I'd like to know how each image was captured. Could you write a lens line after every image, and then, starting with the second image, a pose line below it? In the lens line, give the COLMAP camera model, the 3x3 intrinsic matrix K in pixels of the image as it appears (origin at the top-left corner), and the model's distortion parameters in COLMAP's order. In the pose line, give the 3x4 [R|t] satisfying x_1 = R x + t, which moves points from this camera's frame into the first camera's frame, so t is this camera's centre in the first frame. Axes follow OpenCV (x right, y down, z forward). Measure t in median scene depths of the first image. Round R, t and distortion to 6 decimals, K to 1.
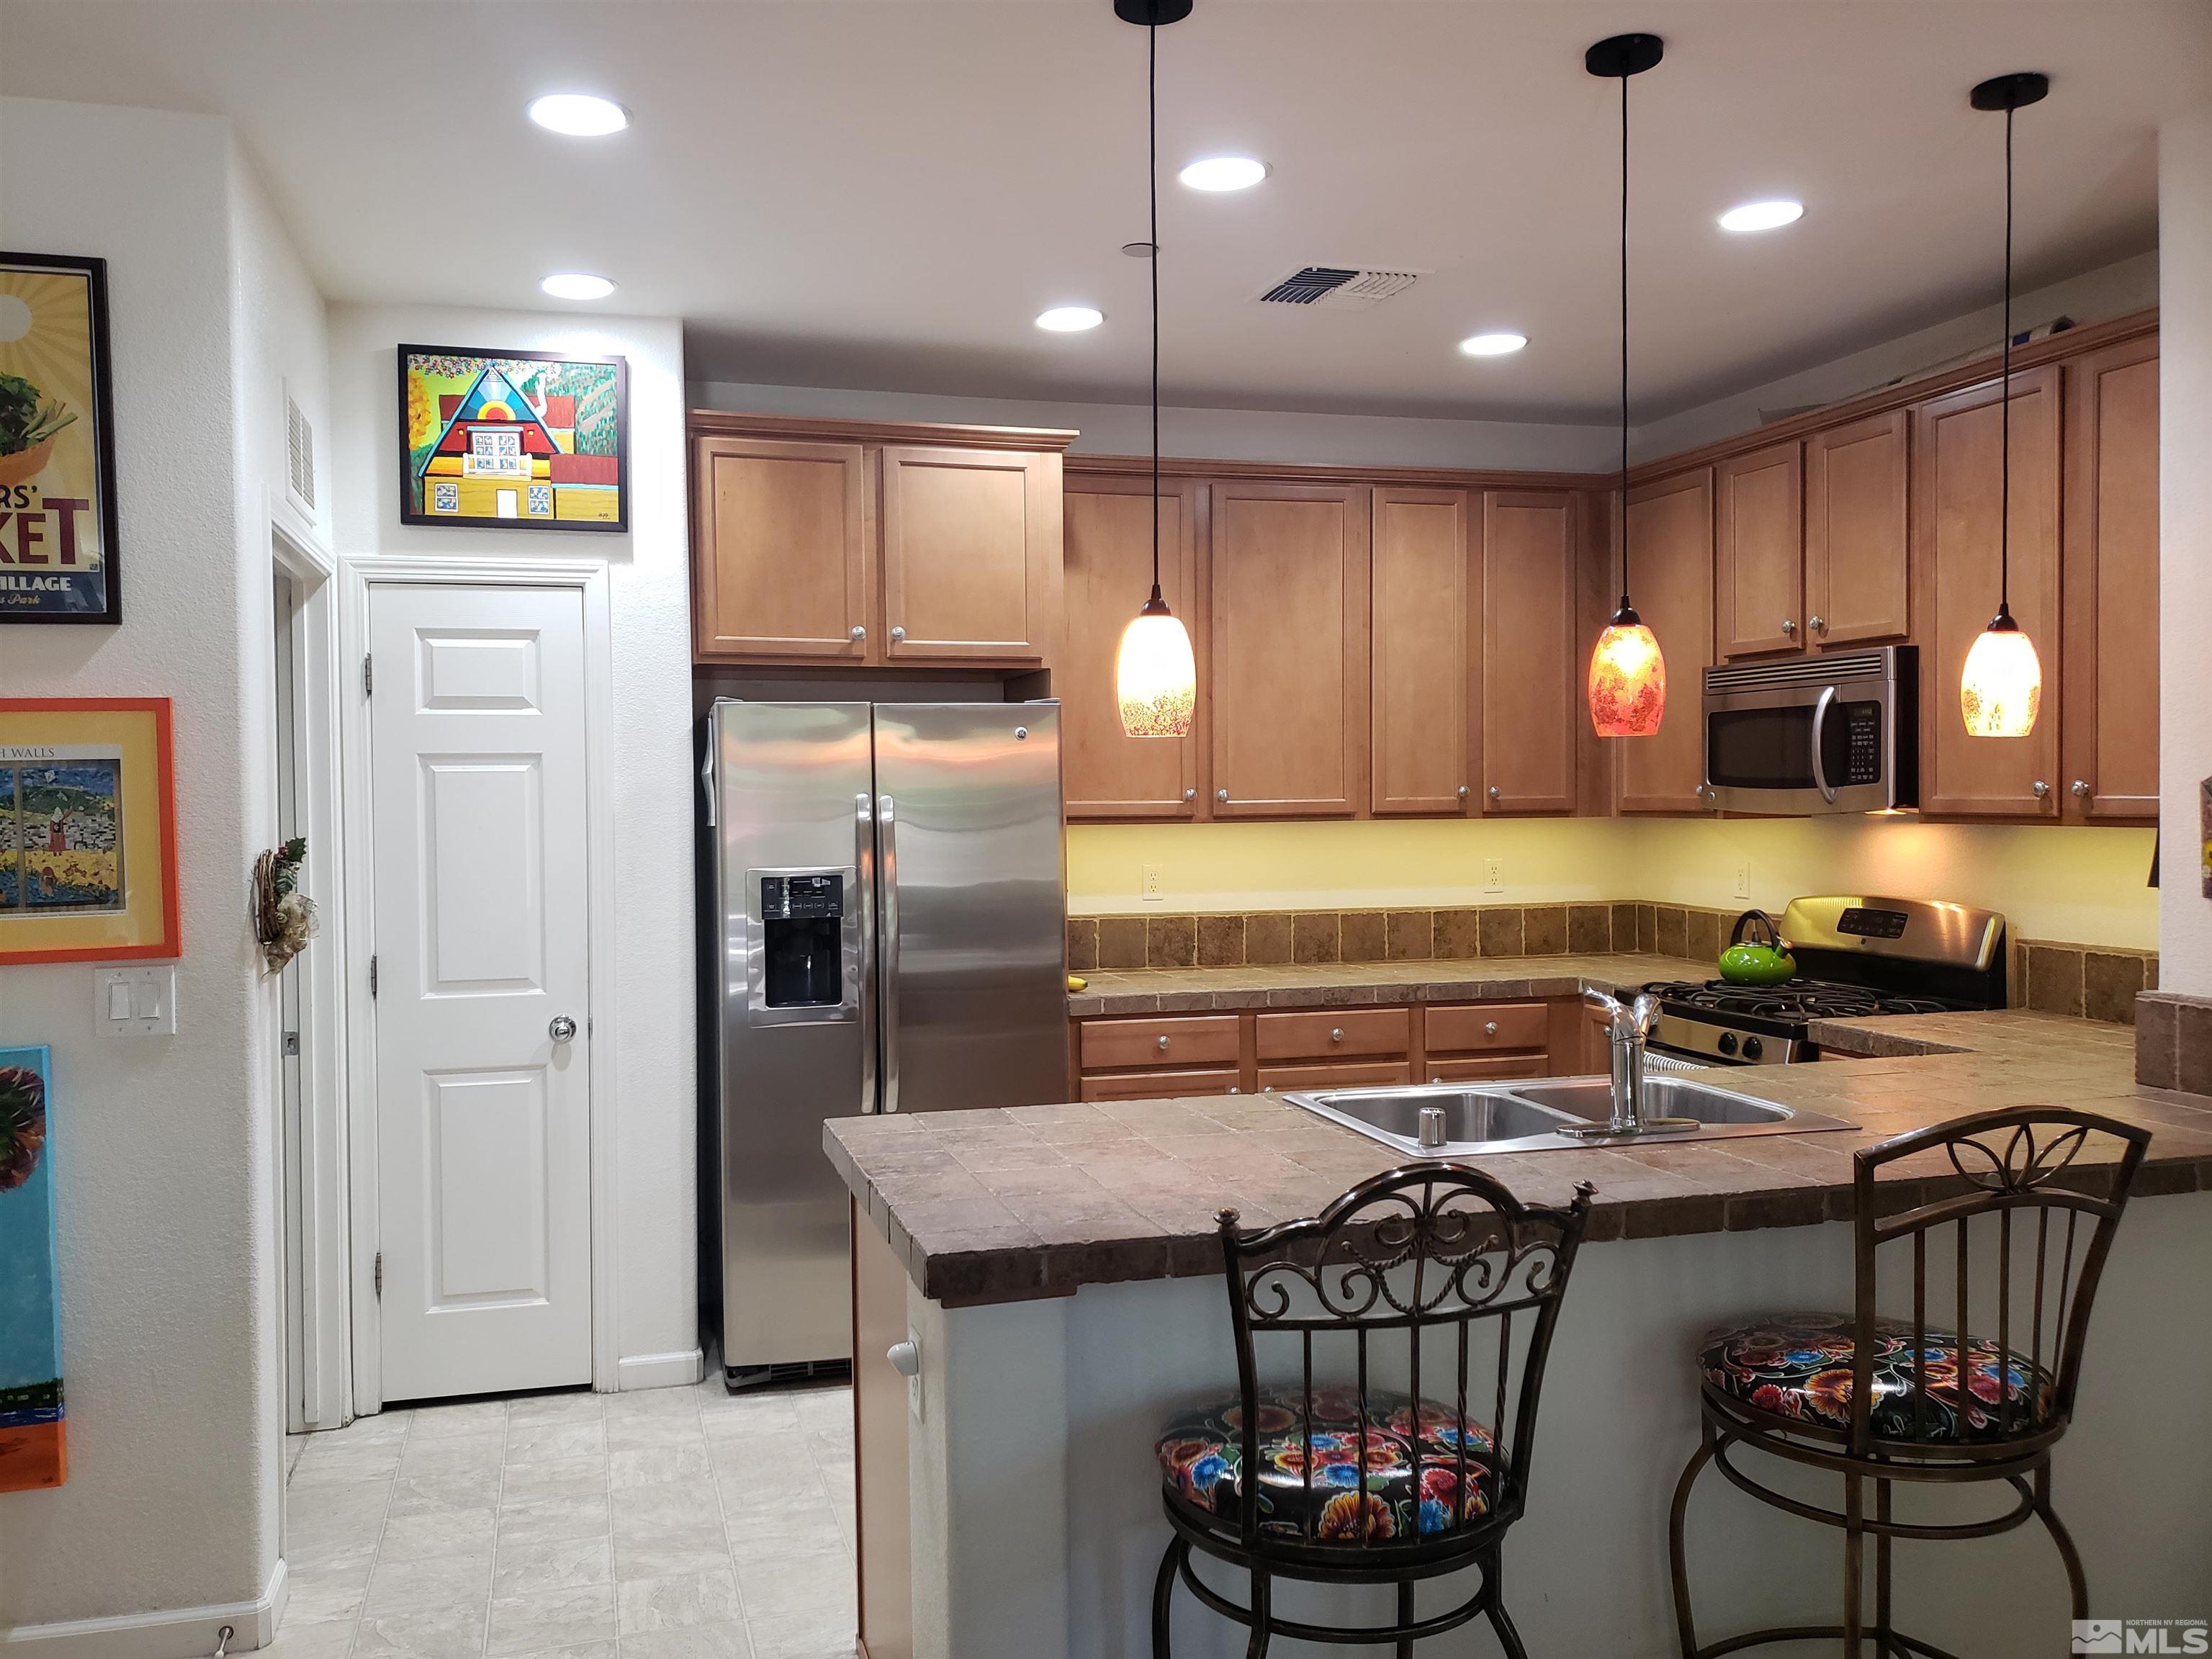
lens RADIAL K [[1715.7, 0, 1035.5], [0, 1715.7, 848.1], [0, 0, 1]] dist [0.035989, -0.033737]
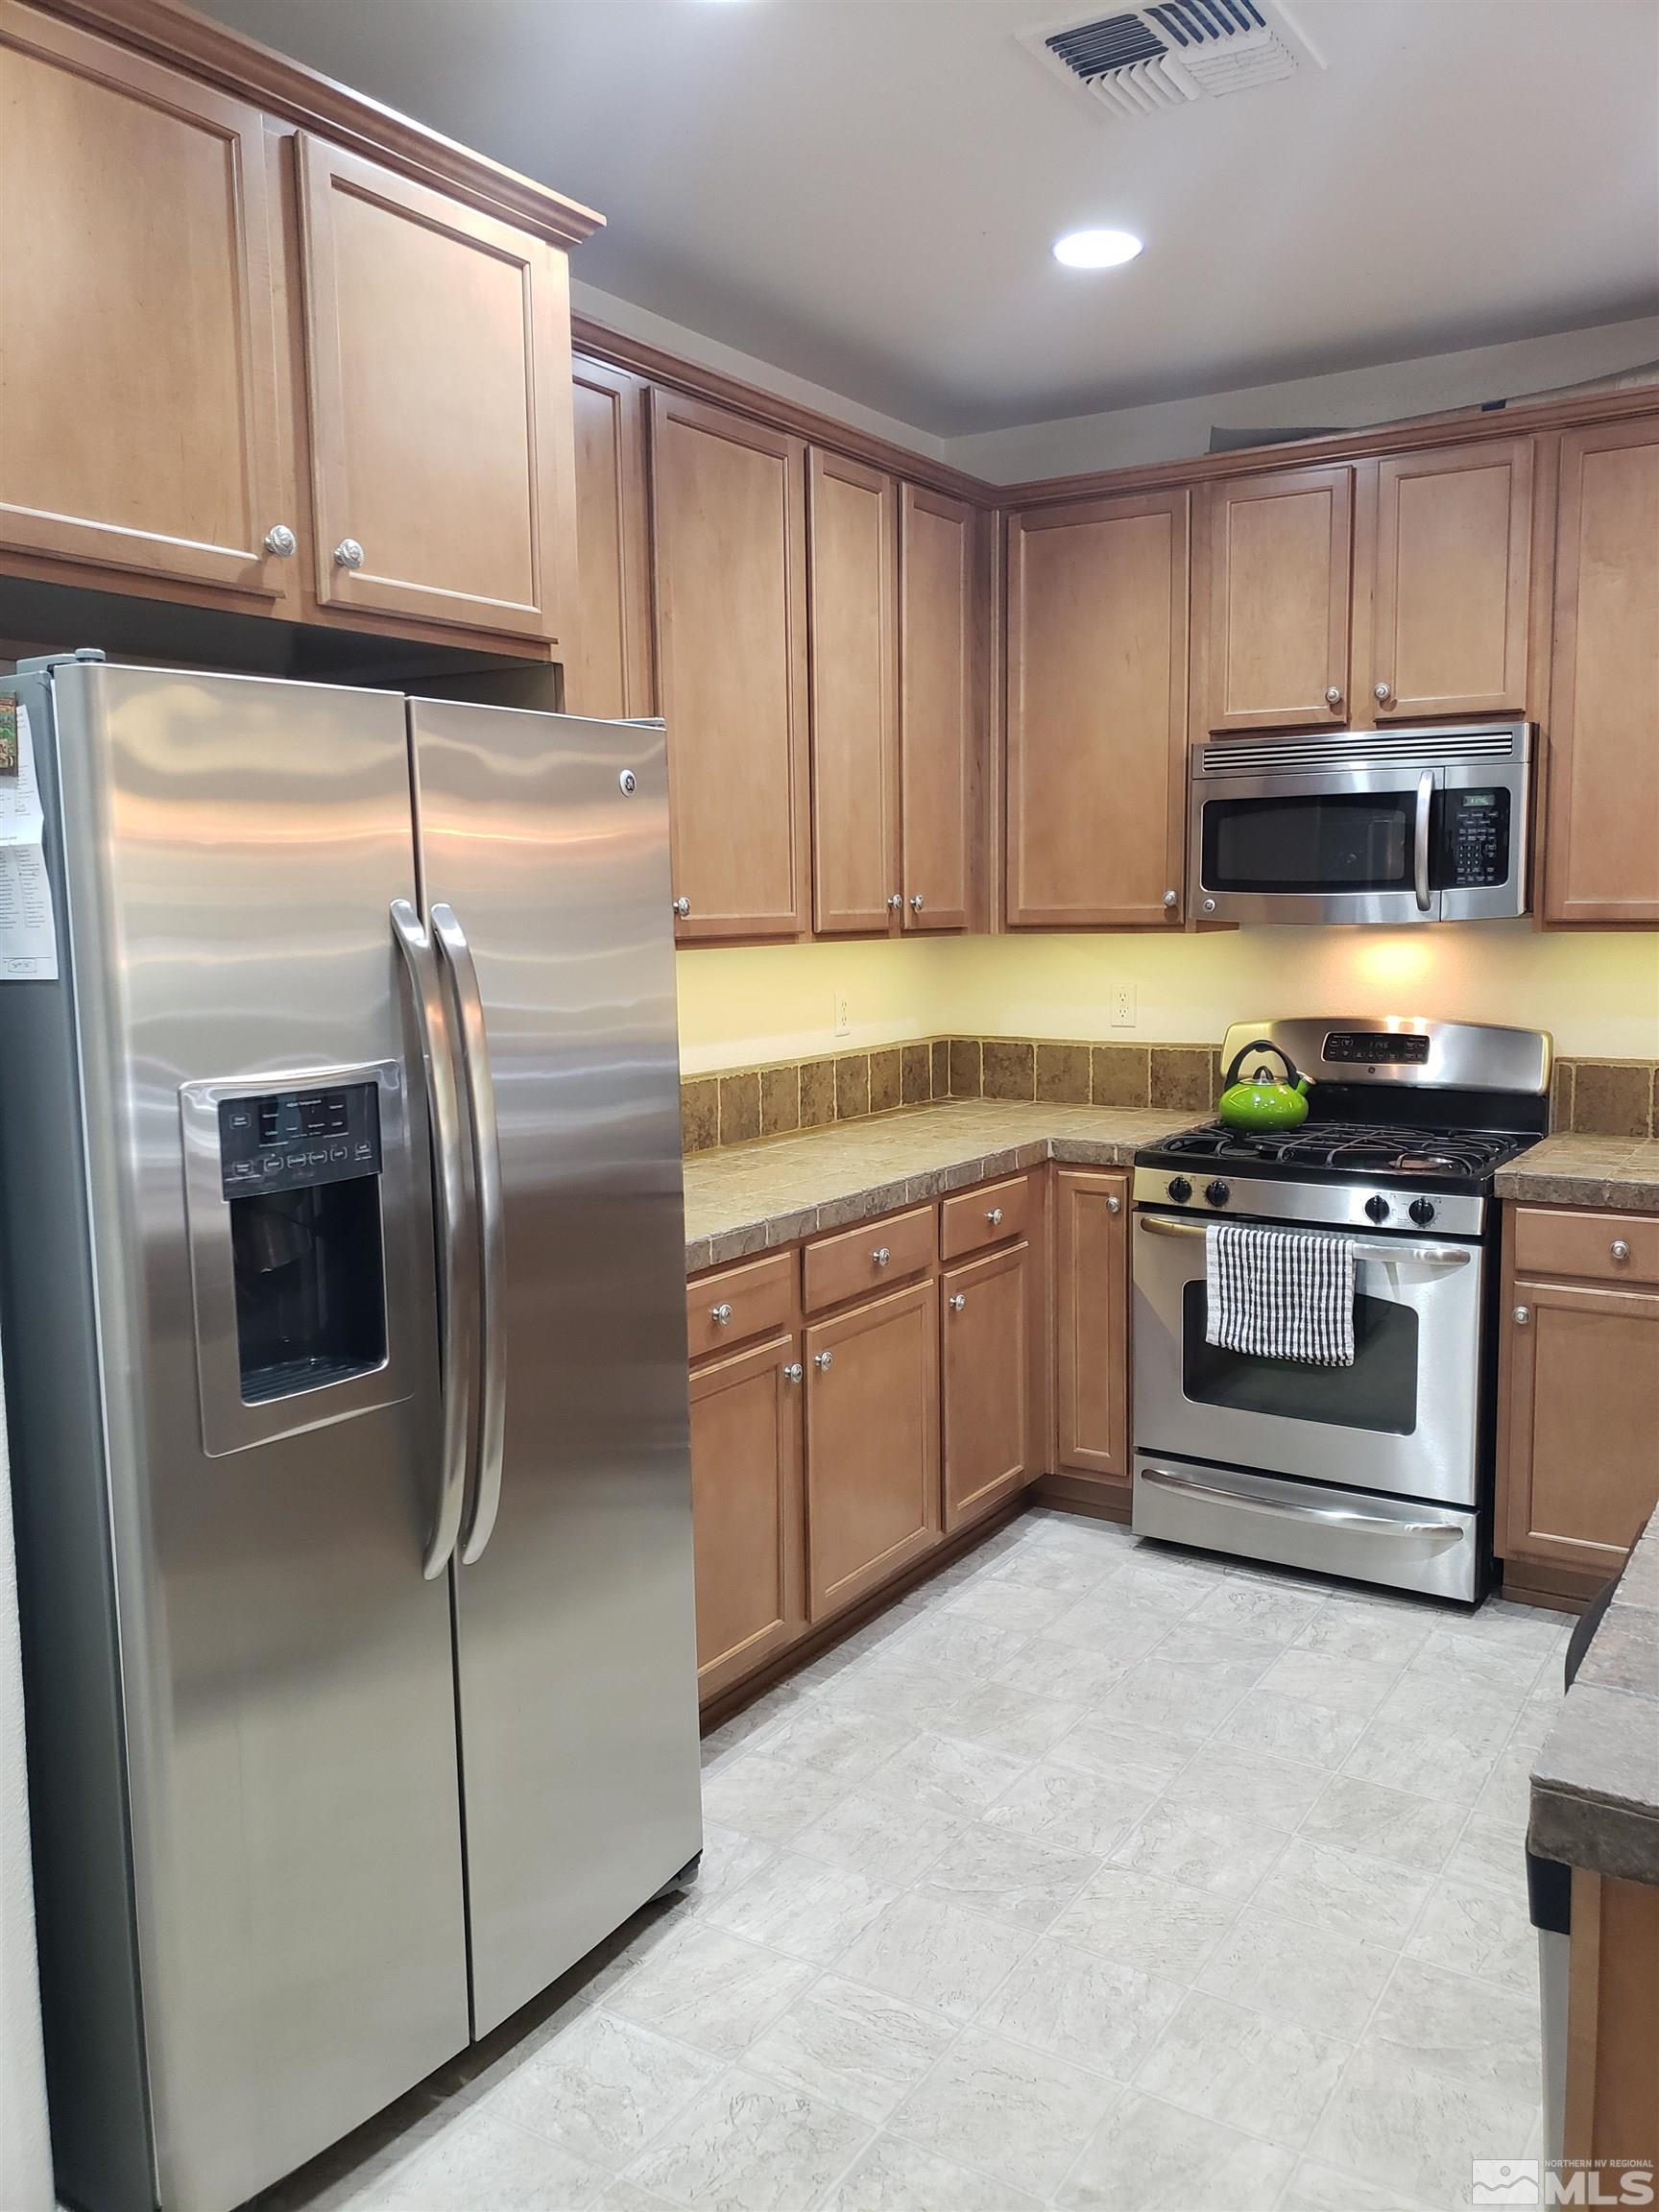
lens RADIAL K [[1715.7, 0, 840.0], [0, 1715.7, 1100.4], [0, 0, 1]] dist [0.035989, -0.033737]
pose [[0.733974, -0.078541, 0.674621, -0.335285], [0.026259, 0.995830, 0.087367, -0.015364], [-0.678669, -0.046410, 0.732976, 0.596191]]
